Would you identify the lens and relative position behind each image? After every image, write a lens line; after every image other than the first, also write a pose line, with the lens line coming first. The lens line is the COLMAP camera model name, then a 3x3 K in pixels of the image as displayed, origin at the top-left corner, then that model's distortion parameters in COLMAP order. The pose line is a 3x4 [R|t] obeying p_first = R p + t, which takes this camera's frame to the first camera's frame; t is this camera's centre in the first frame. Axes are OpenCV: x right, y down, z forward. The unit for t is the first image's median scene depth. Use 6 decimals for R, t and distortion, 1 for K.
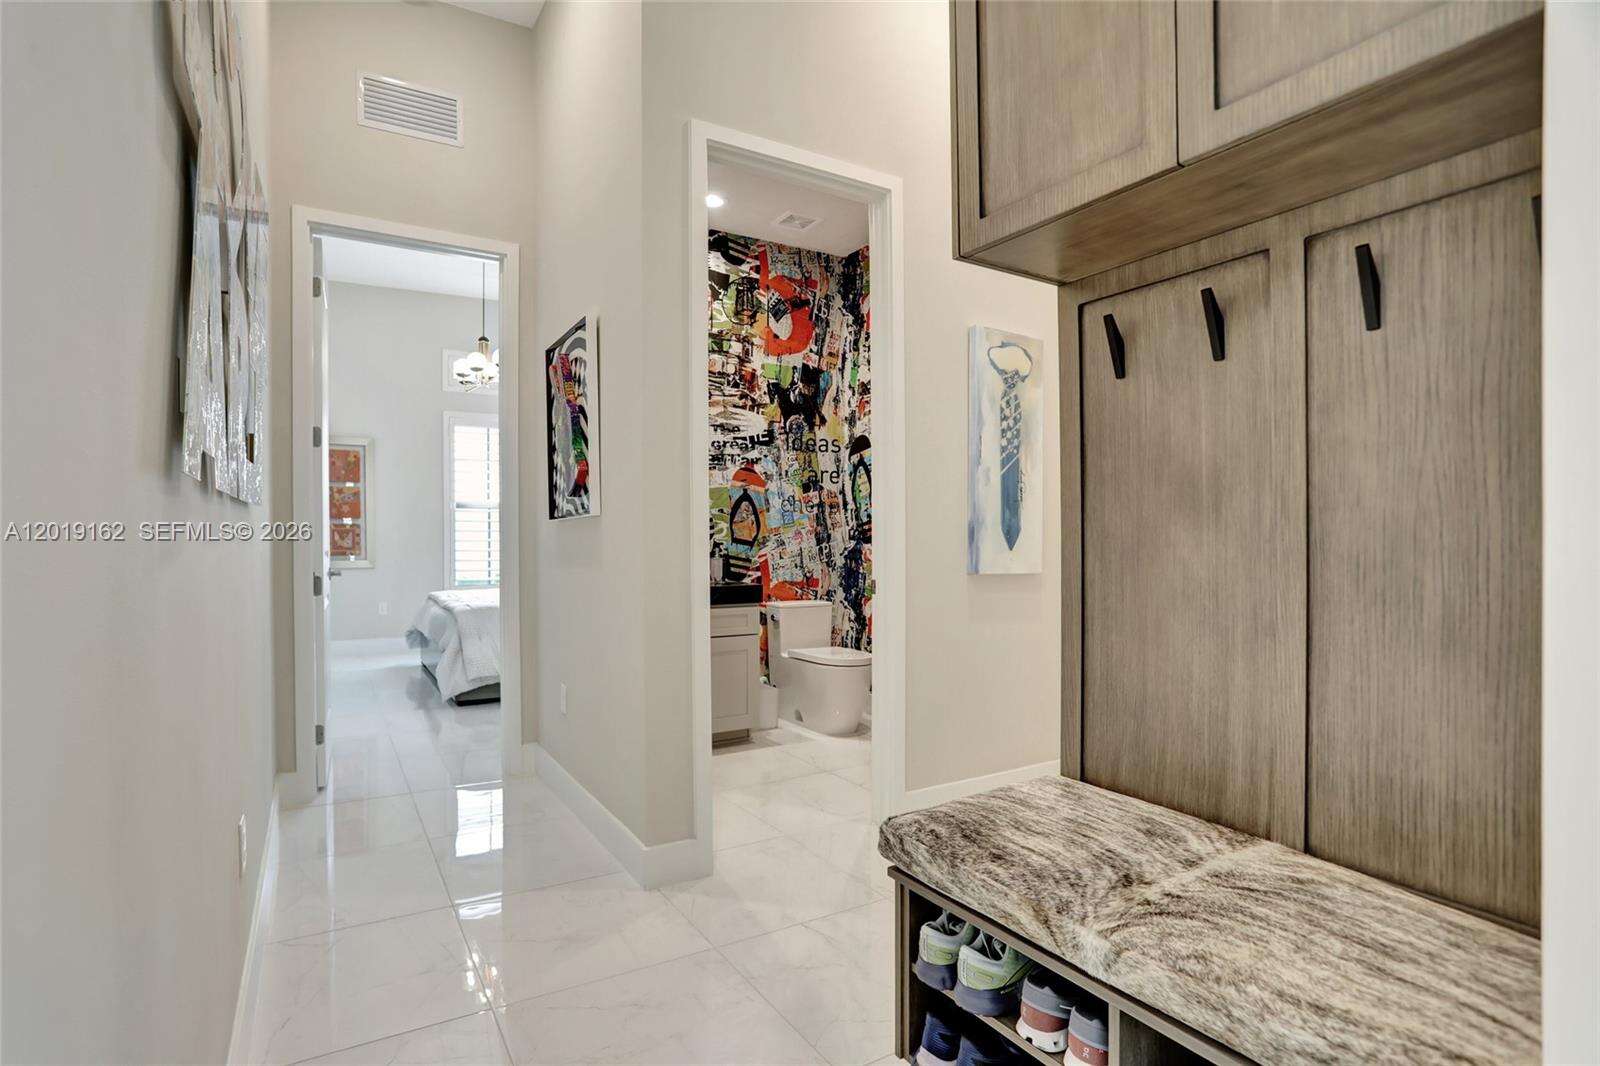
lens RADIAL K [[781.8, 0, 800.1], [0, 781.8, 545.5], [0, 0, 1]] dist [-0.045148, 0.012407]
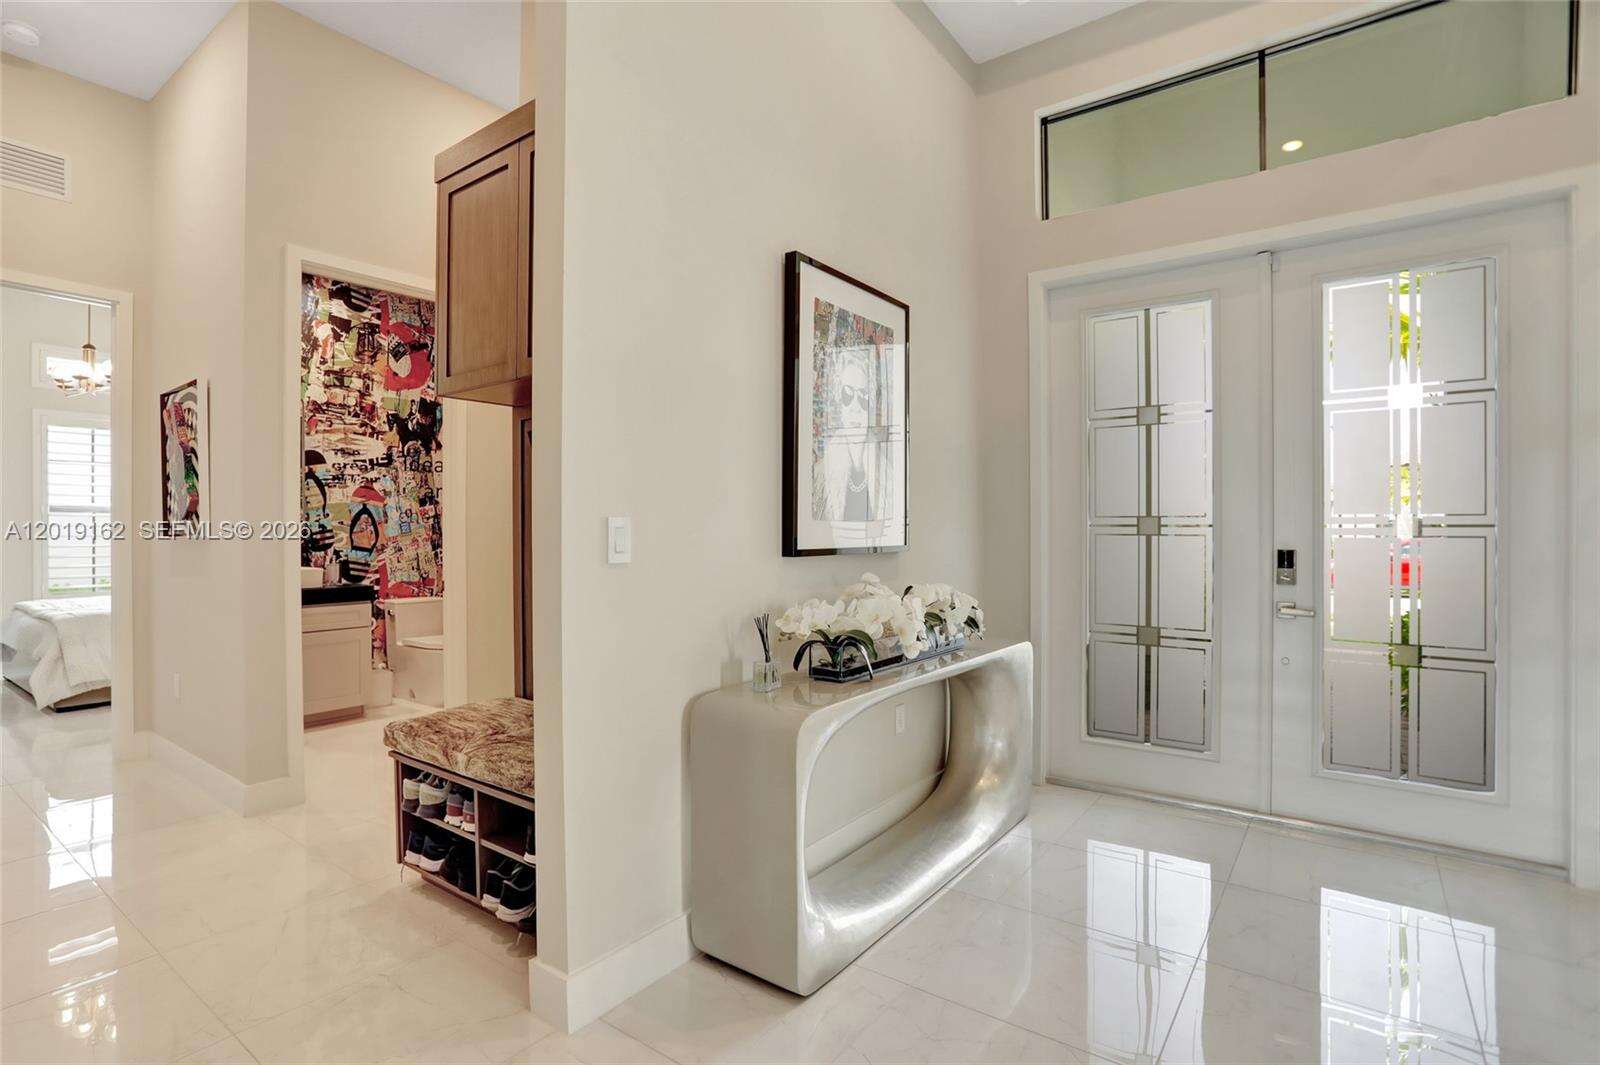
lens RADIAL K [[781.8, 0, 798.6], [0, 781.8, 518.1], [0, 0, 1]] dist [-0.045148, 0.012407]
pose [[0.931017, -0.003235, 0.364962, 0.112661], [0.010970, 0.999757, -0.019121, -0.021482], [-0.364811, 0.021806, 0.930826, -0.314073]]
